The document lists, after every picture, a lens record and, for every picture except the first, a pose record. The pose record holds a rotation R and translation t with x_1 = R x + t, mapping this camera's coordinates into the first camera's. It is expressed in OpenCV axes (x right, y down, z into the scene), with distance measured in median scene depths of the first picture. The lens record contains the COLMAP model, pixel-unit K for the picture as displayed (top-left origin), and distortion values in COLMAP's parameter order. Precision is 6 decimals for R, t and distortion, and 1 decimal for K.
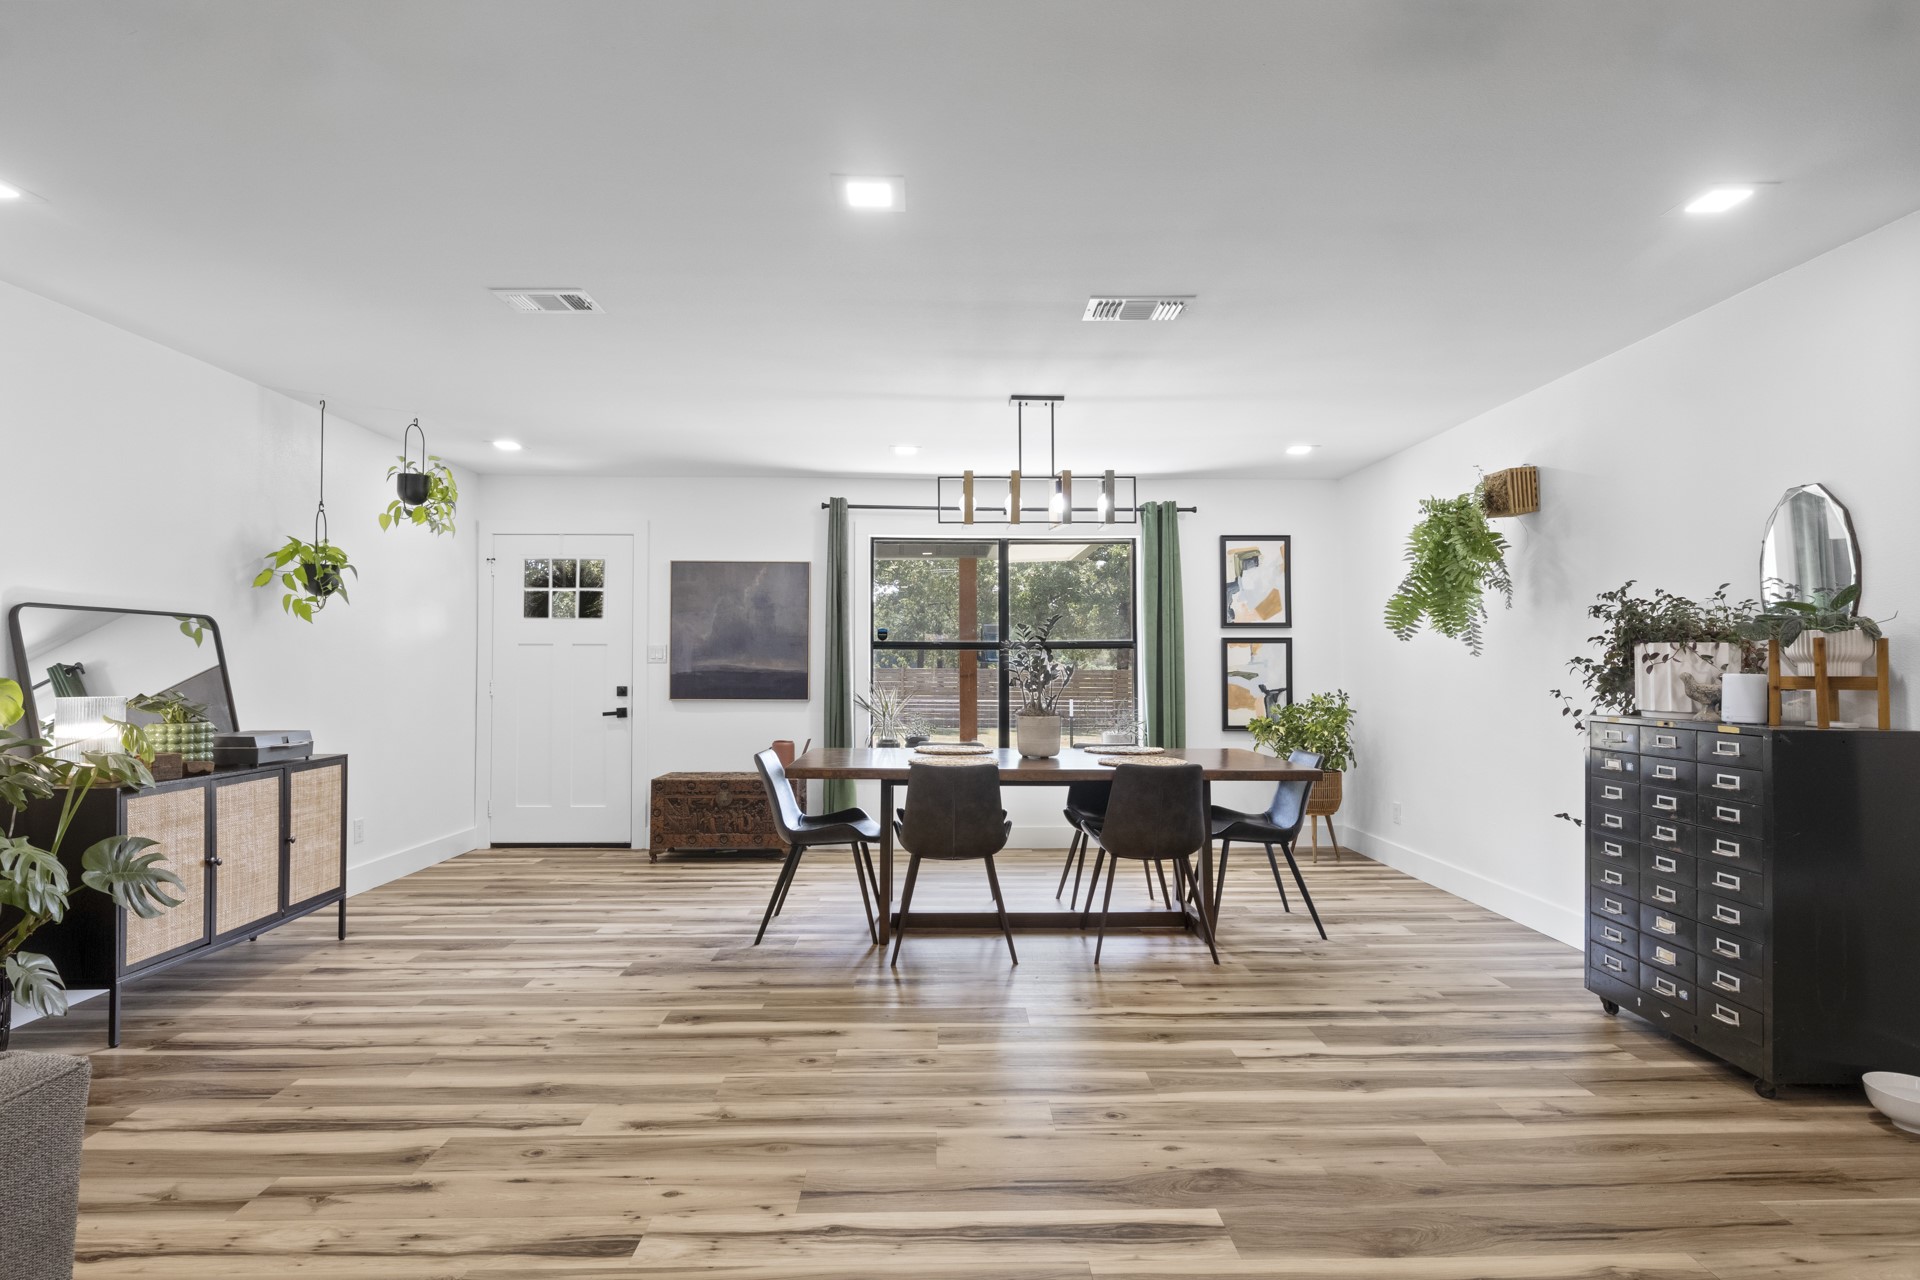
lens RADIAL K [[958.4, 0, 967.2], [0, 958.4, 651.6], [0, 0, 1]] dist [-0.000059, -0.006257]
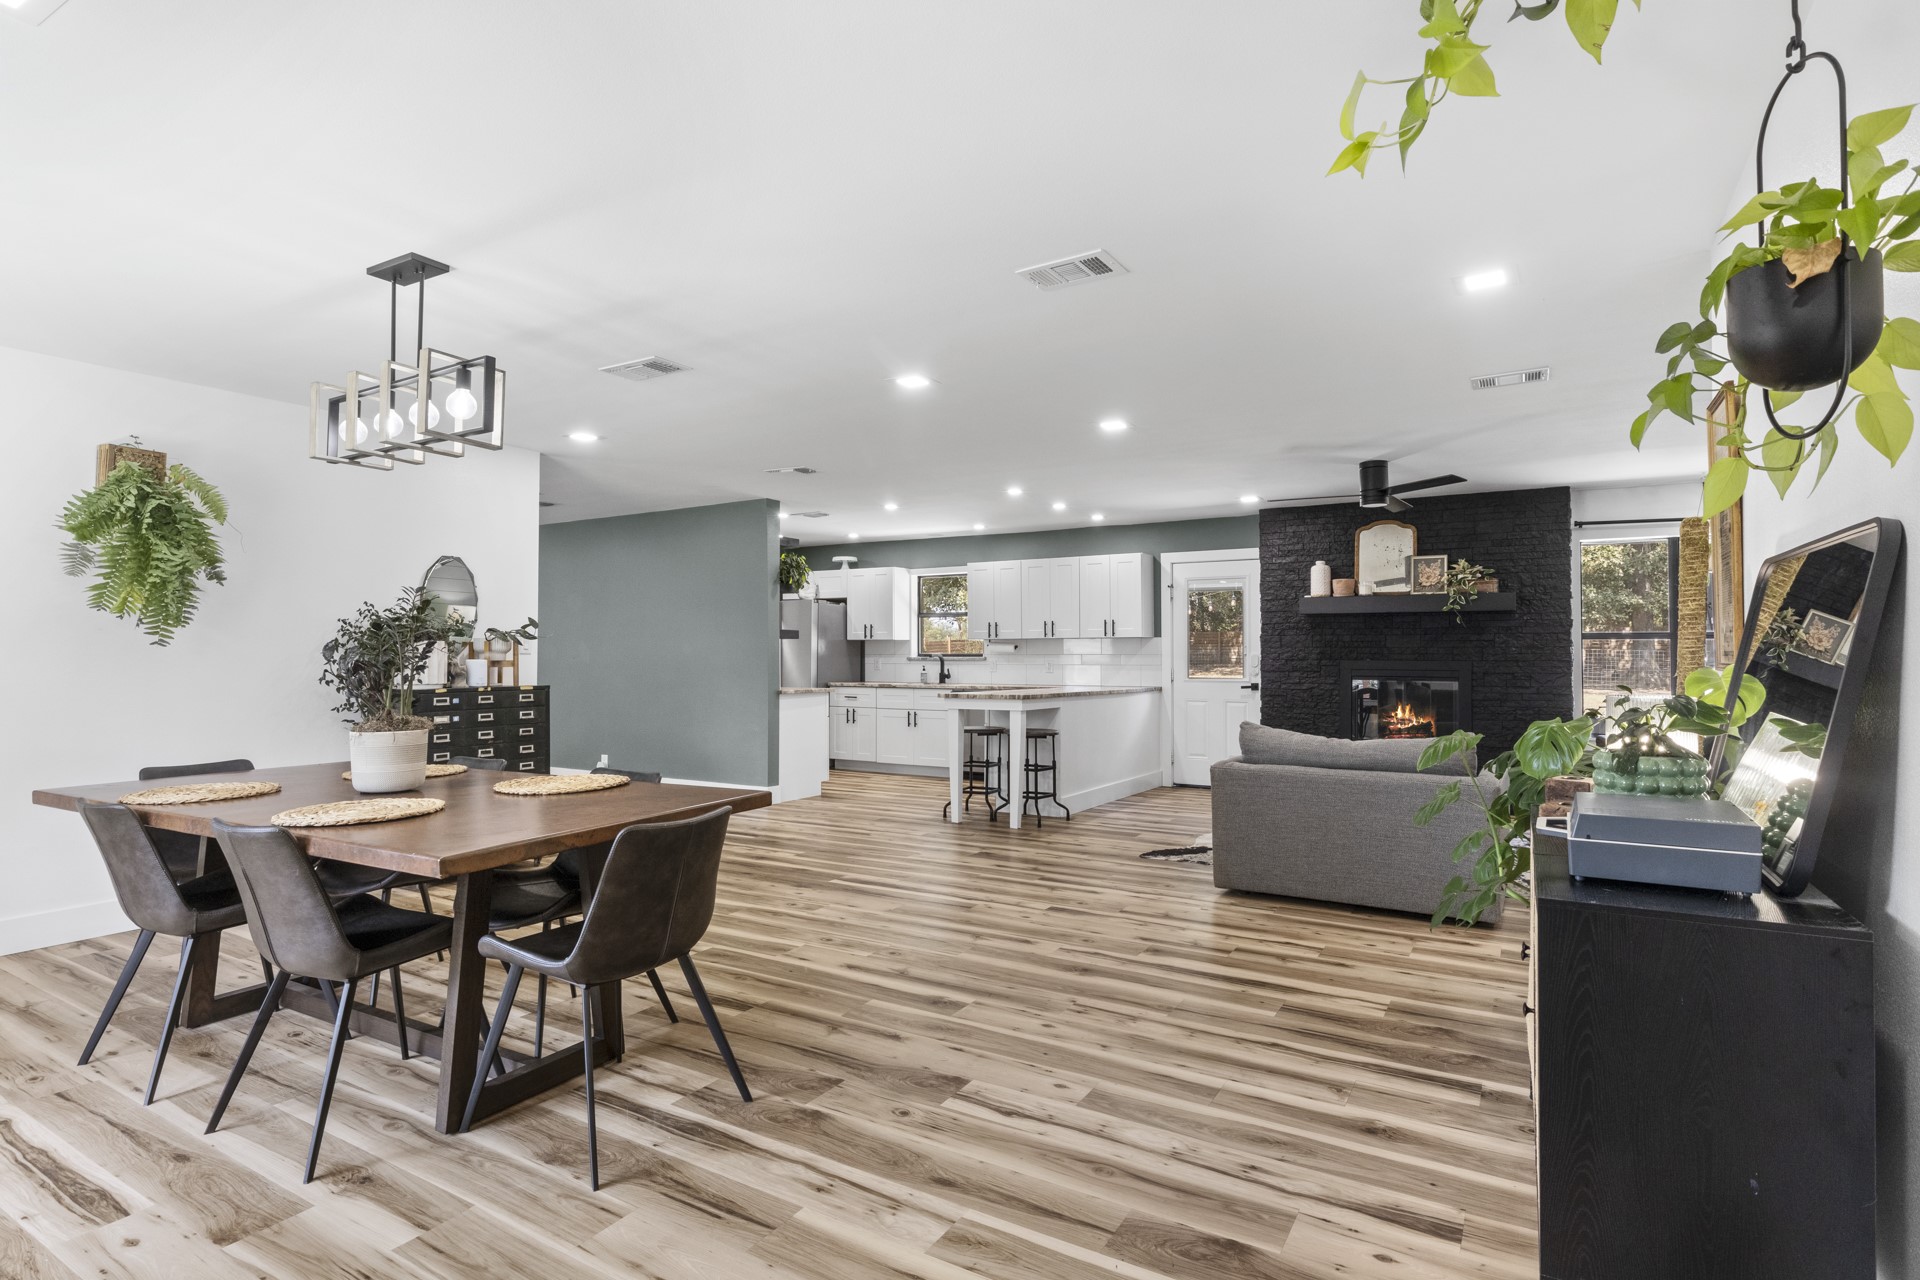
lens RADIAL K [[958.4, 0, 967.2], [0, 958.4, 651.6], [0, 0, 1]] dist [-0.000059, -0.006257]
pose [[-0.843333, 0.003172, 0.537382, -0.774052], [-0.005317, 0.999884, -0.014246, 0.024526], [-0.537365, -0.014872, -0.843219, 1.666689]]
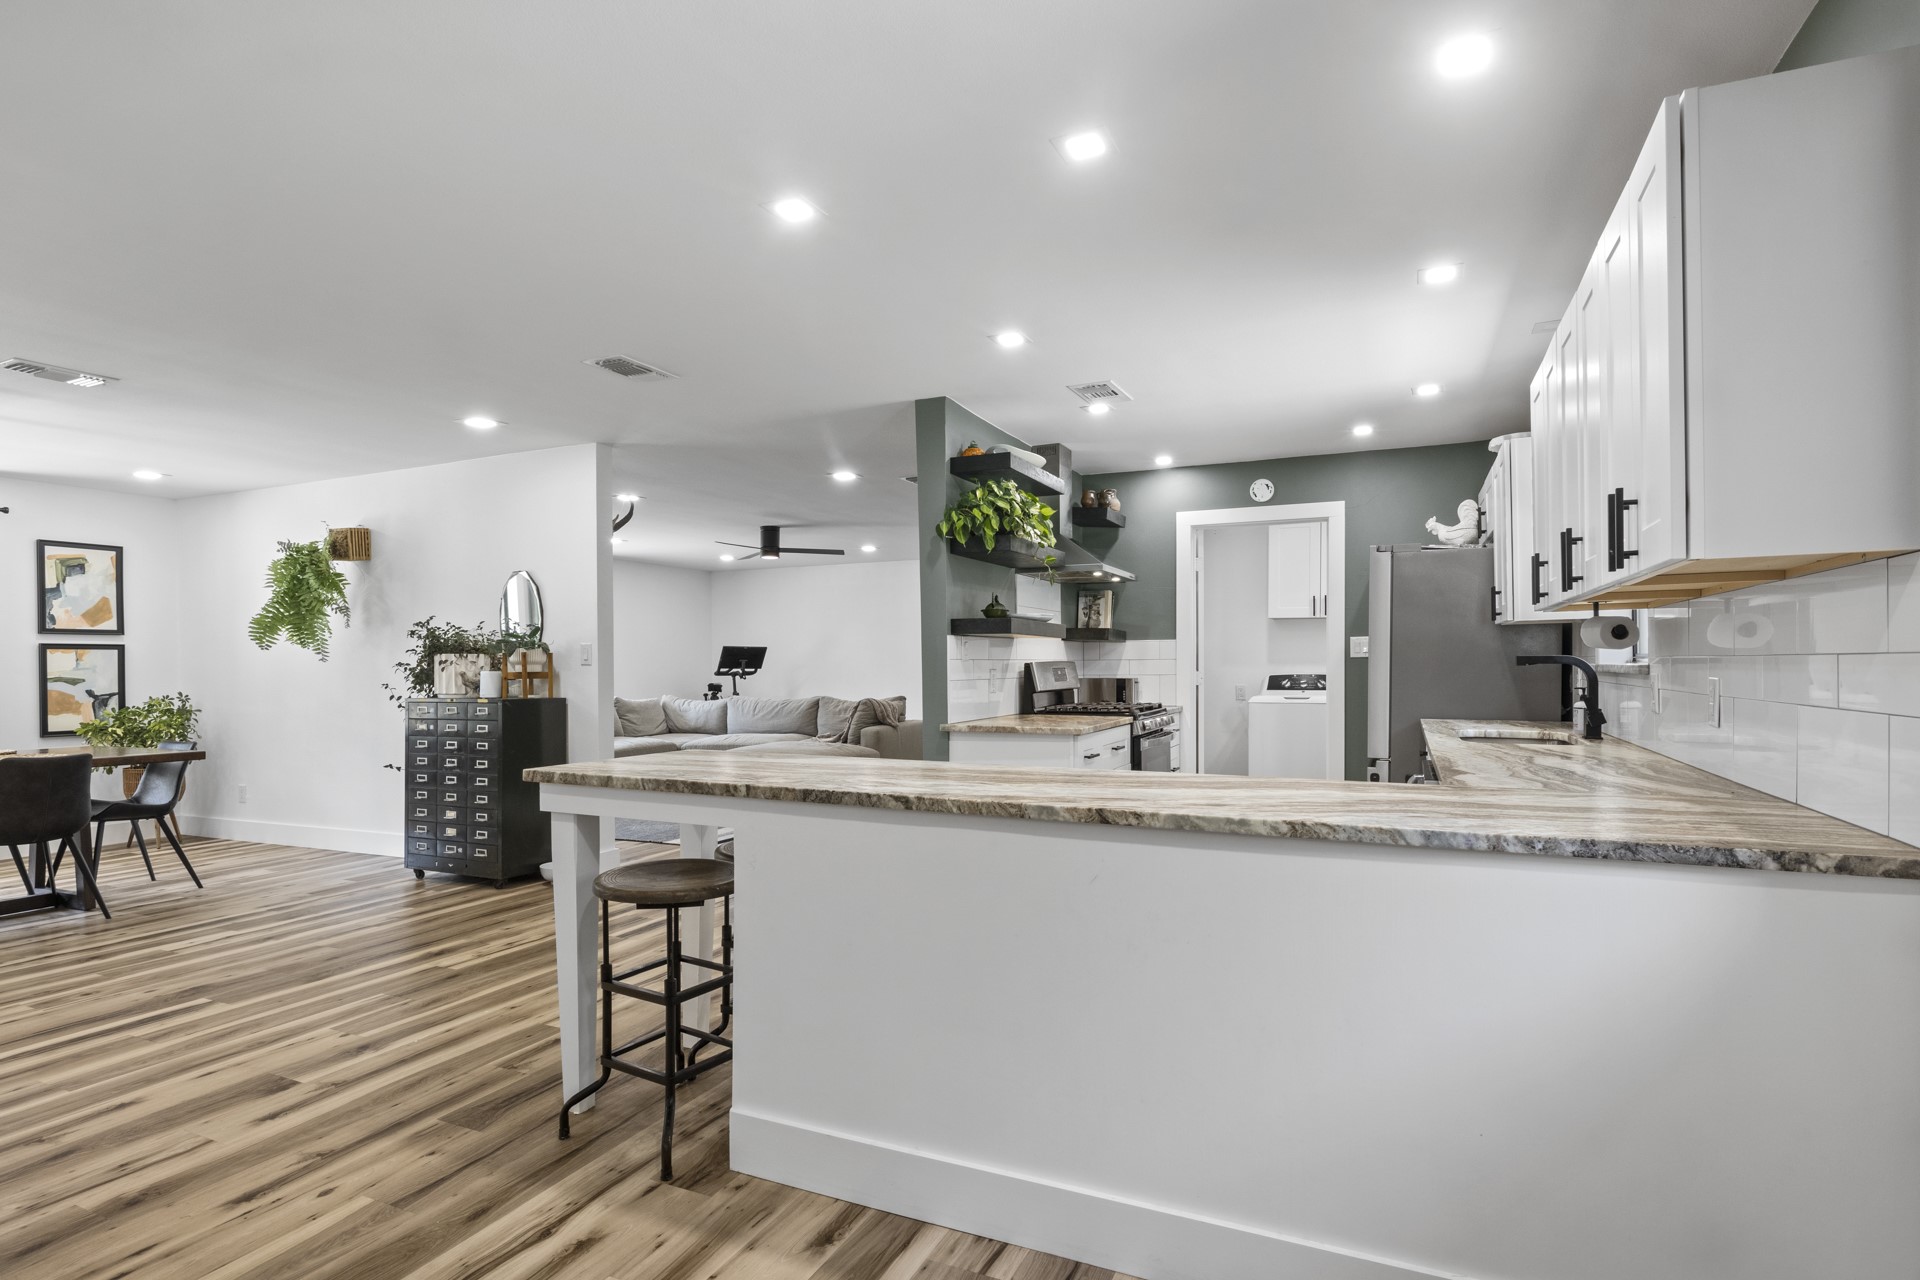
lens RADIAL K [[958.4, 0, 967.2], [0, 958.4, 651.6], [0, 0, 1]] dist [-0.000059, -0.006257]
pose [[0.428310, 0.008019, 0.903596, -0.392950], [-0.003108, 0.999968, -0.007401, -0.003260], [-0.903627, 0.000362, 0.428321, -0.526723]]
